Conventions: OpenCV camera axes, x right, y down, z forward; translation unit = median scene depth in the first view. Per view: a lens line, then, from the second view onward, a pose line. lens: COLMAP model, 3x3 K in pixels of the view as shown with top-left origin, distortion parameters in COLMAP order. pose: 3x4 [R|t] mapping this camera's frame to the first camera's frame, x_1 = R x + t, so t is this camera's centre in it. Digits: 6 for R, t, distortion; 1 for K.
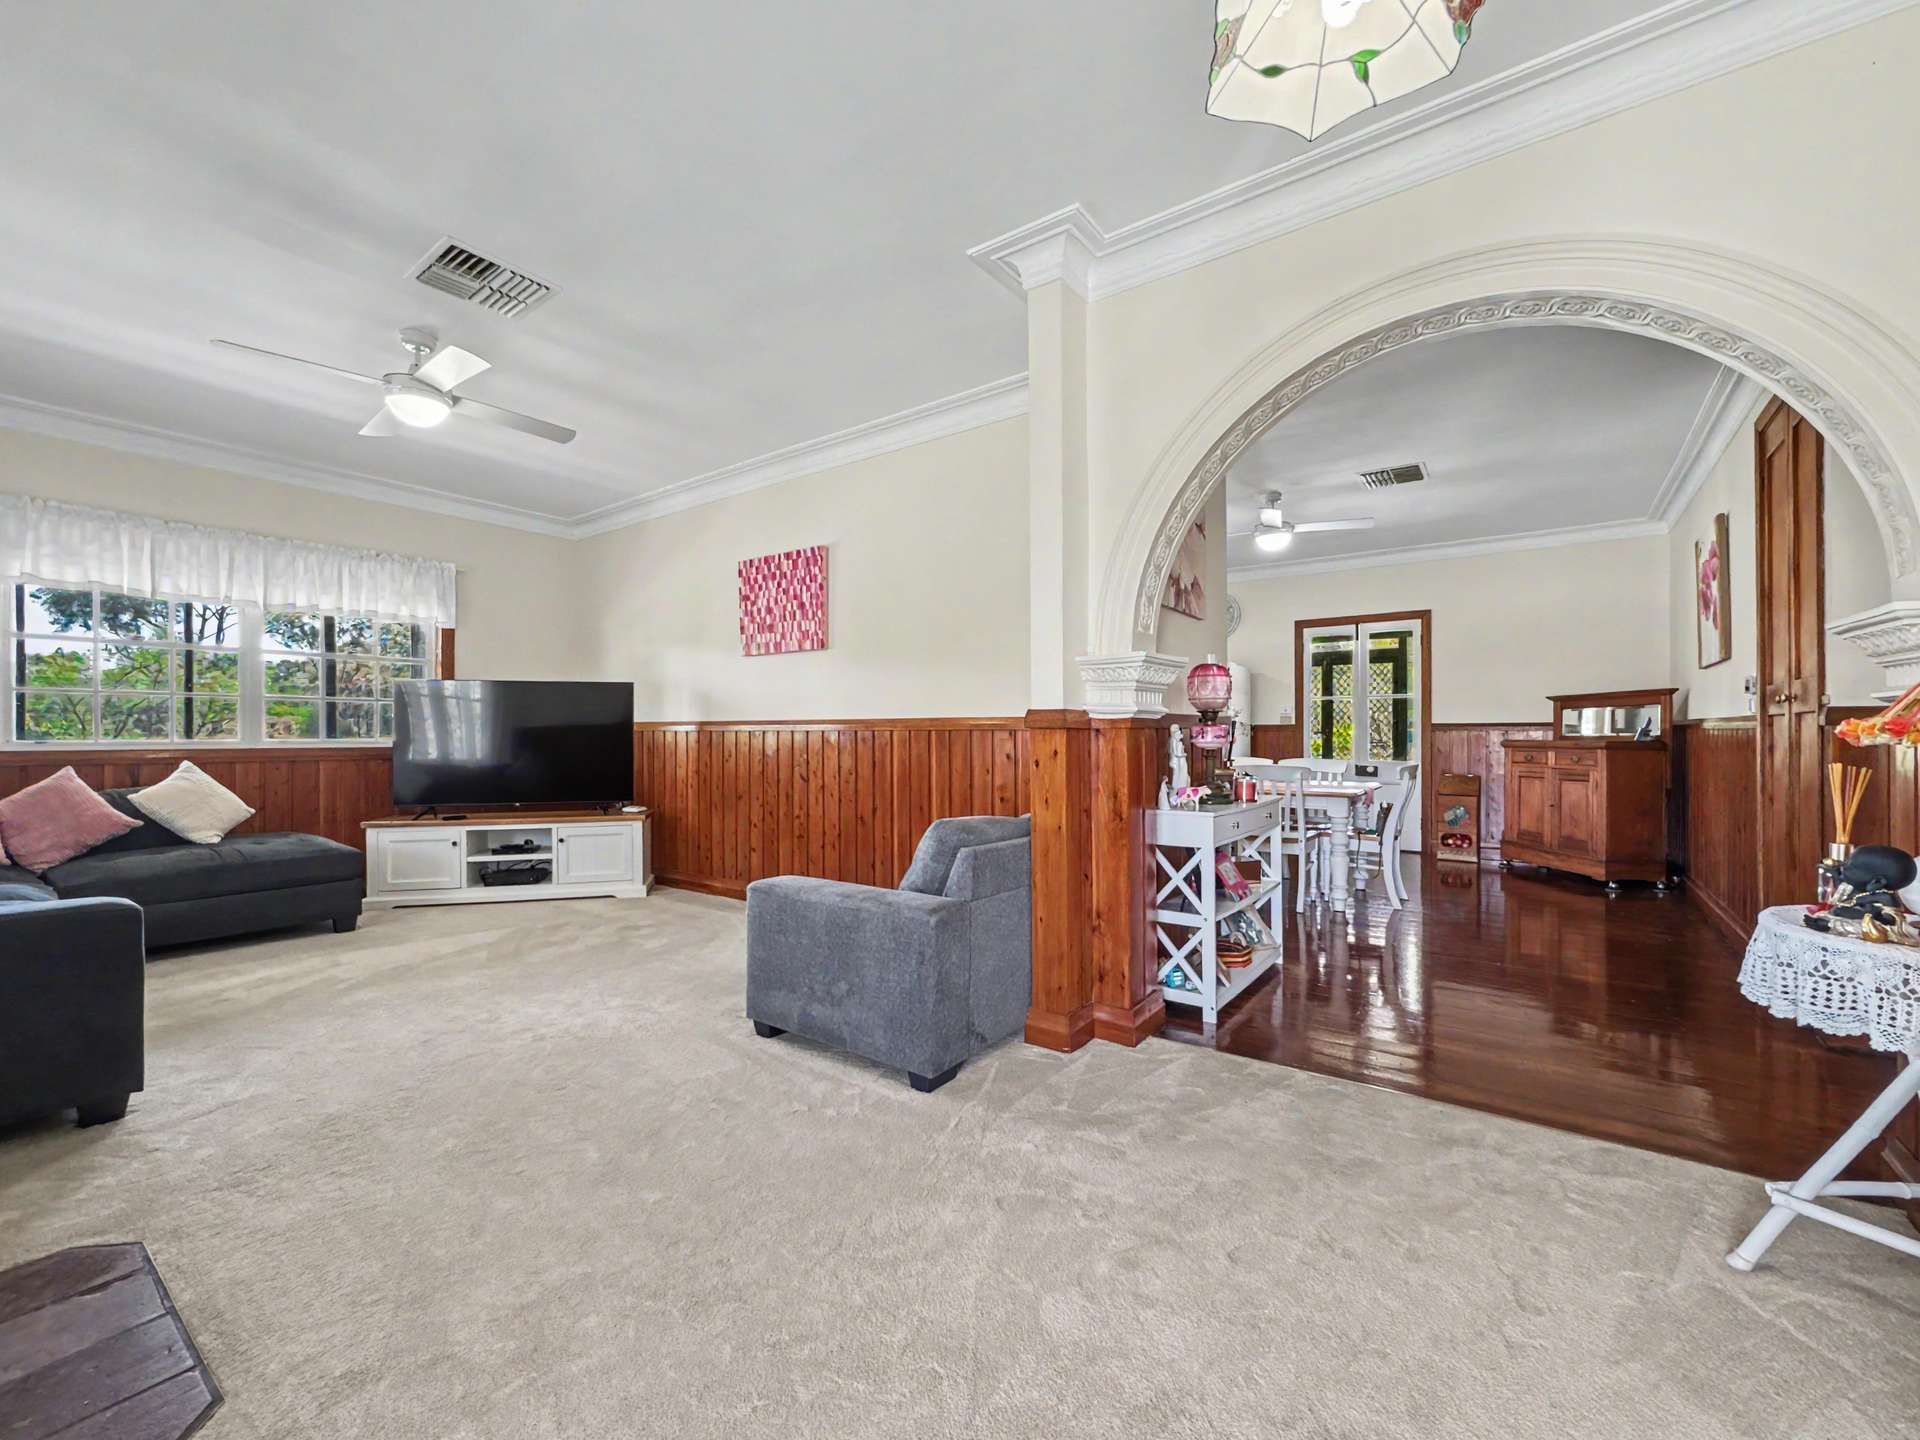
lens RADIAL K [[782.1, 0, 965.0], [0, 782.1, 733.6], [0, 0, 1]] dist [-0.002755, 0.000041]
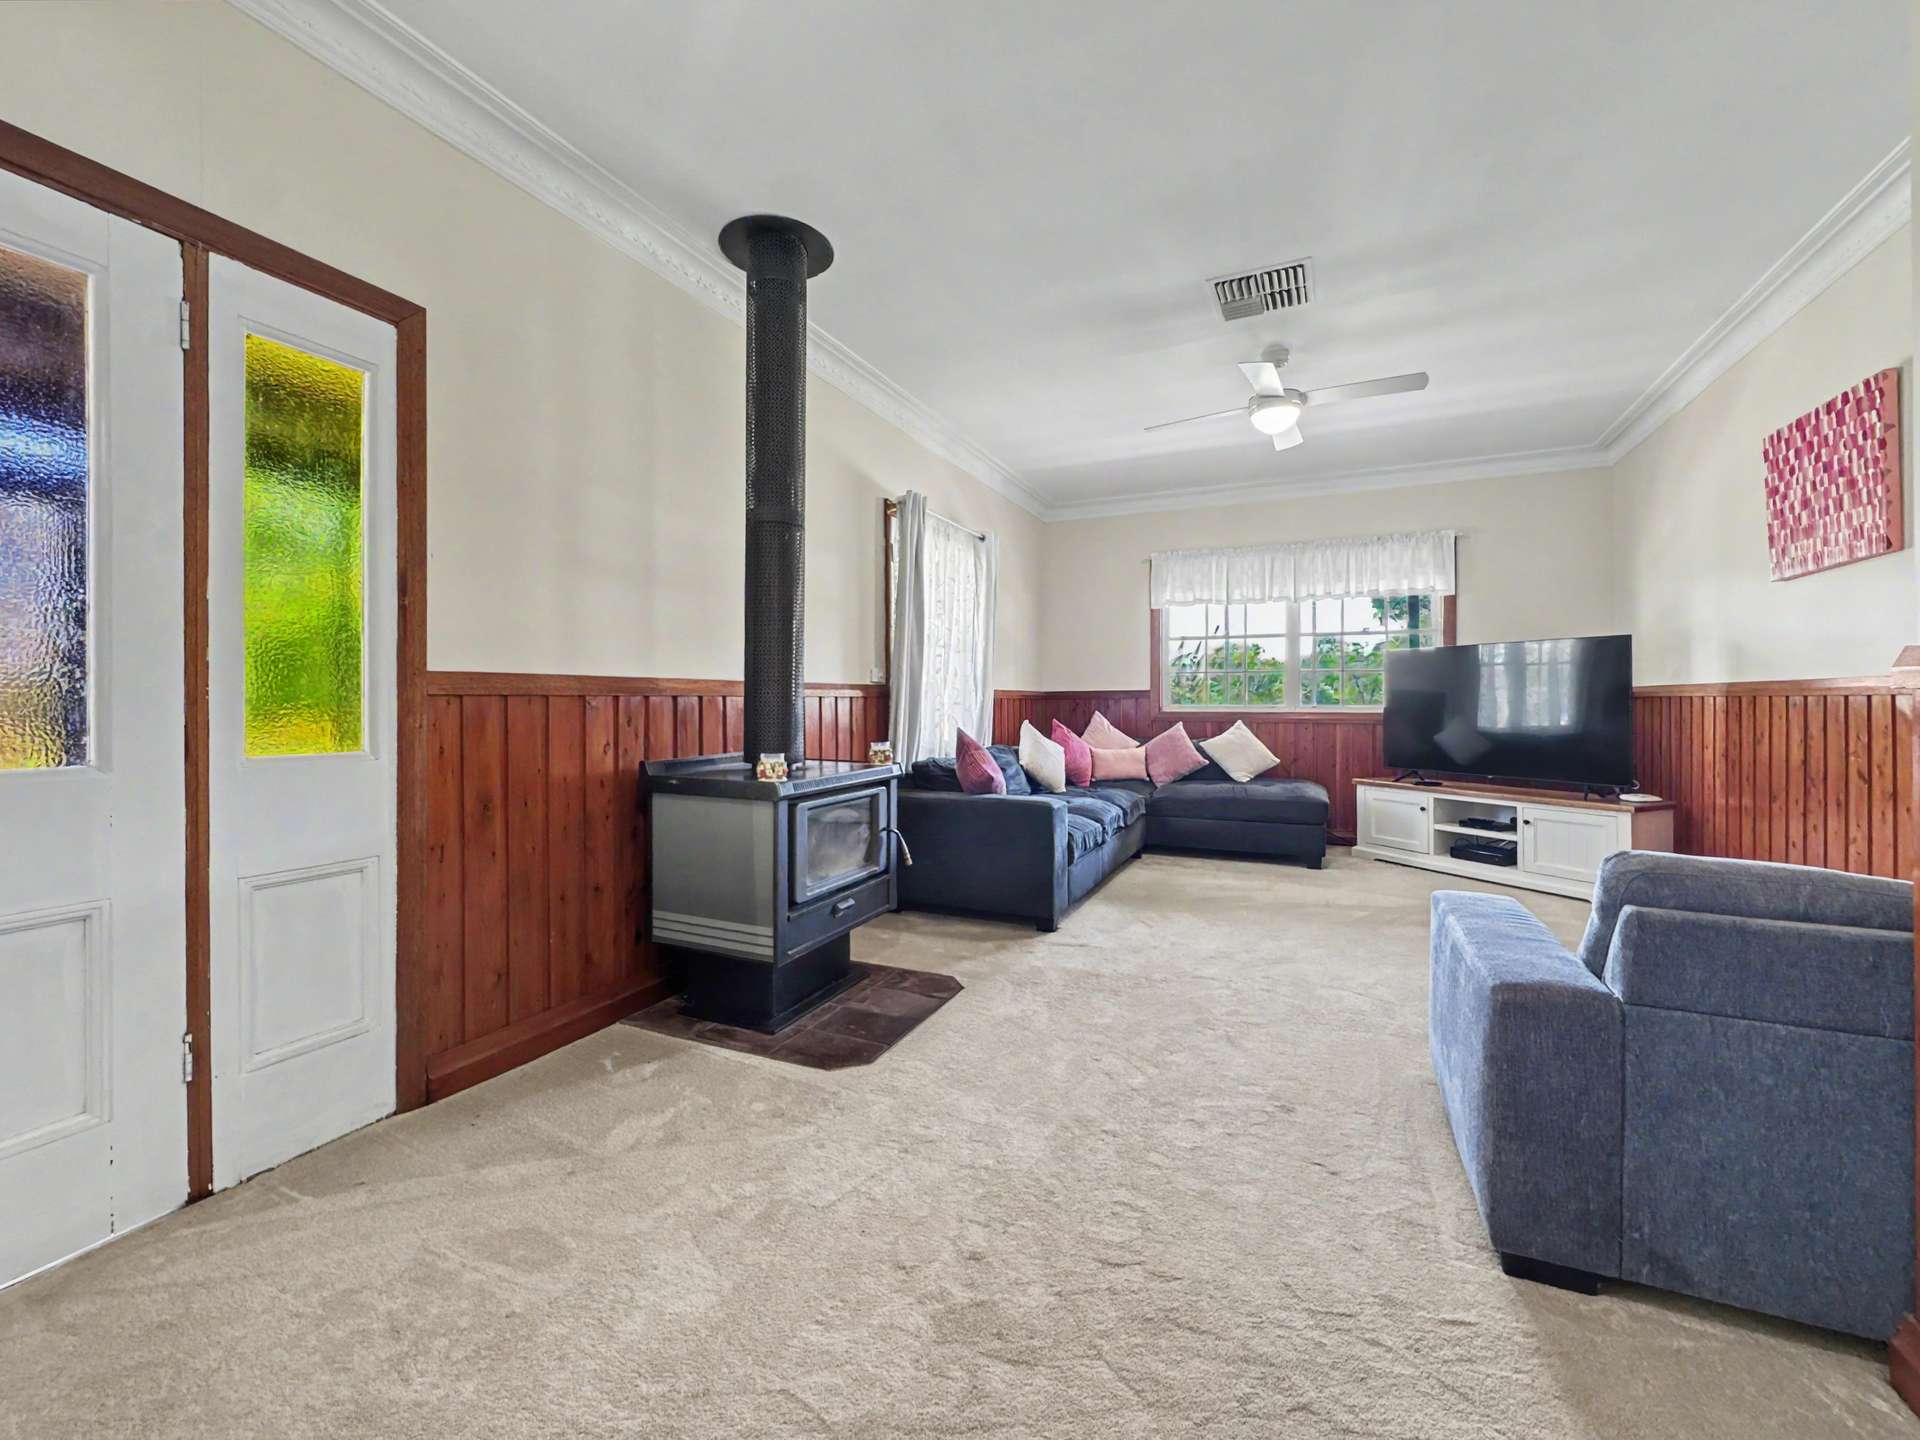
lens RADIAL K [[789.0, 0, 962.2], [0, 789.0, 702.2], [0, 0, 1]] dist [-0.002072, -0.000394]
pose [[0.196028, 0.001372, -0.980597, 0.244520], [0.002139, 0.999996, 0.001827, -0.000874], [0.980596, -0.002456, 0.196024, 0.223241]]
